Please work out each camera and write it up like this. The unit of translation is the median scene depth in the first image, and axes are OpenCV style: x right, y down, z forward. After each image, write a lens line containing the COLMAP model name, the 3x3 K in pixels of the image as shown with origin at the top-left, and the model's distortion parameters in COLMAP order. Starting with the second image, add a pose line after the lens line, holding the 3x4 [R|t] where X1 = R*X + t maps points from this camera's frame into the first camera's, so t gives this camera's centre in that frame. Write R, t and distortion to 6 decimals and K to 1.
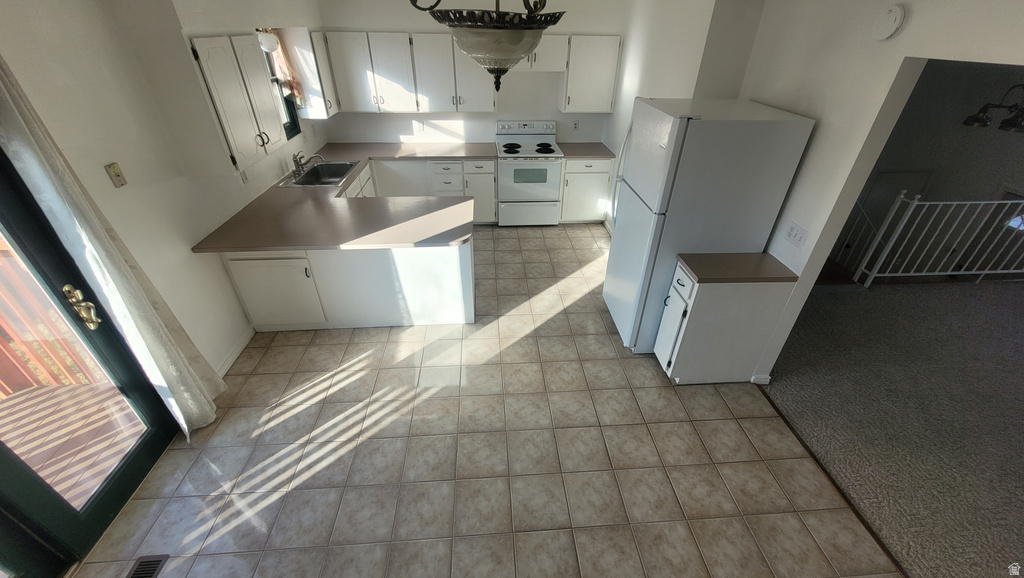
lens RADIAL K [[403.0, 0, 515.2], [0, 403.0, 287.6], [0, 0, 1]] dist [0.005264, -0.001851]
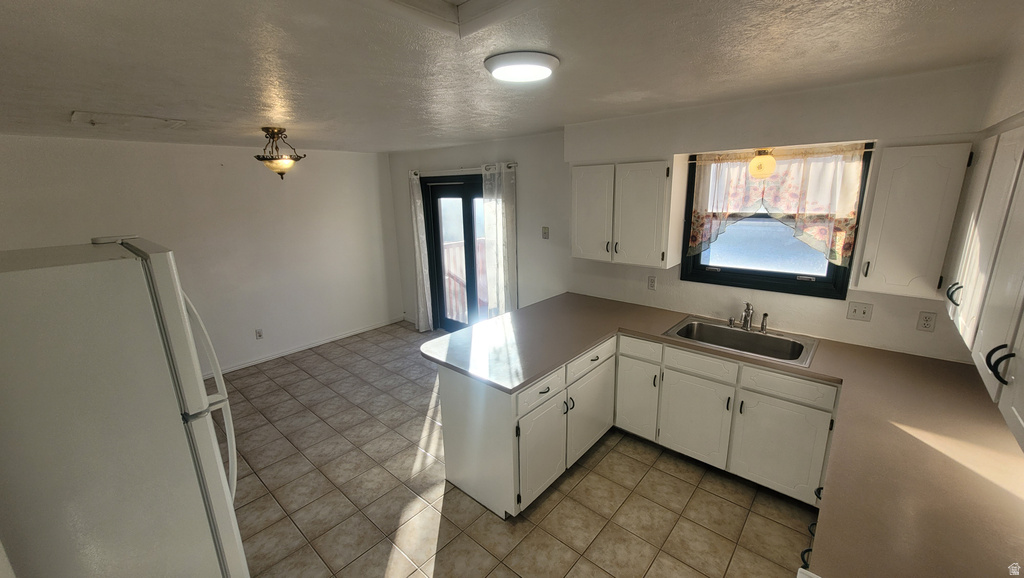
lens RADIAL K [[403.0, 0, 516.4], [0, 403.0, 287.7], [0, 0, 1]] dist [0.005264, -0.001851]
pose [[-0.712451, 0.171864, -0.680350, 0.325989], [-0.373107, 0.728359, 0.574704, -0.823226], [0.594310, 0.663291, -0.454797, 1.421057]]
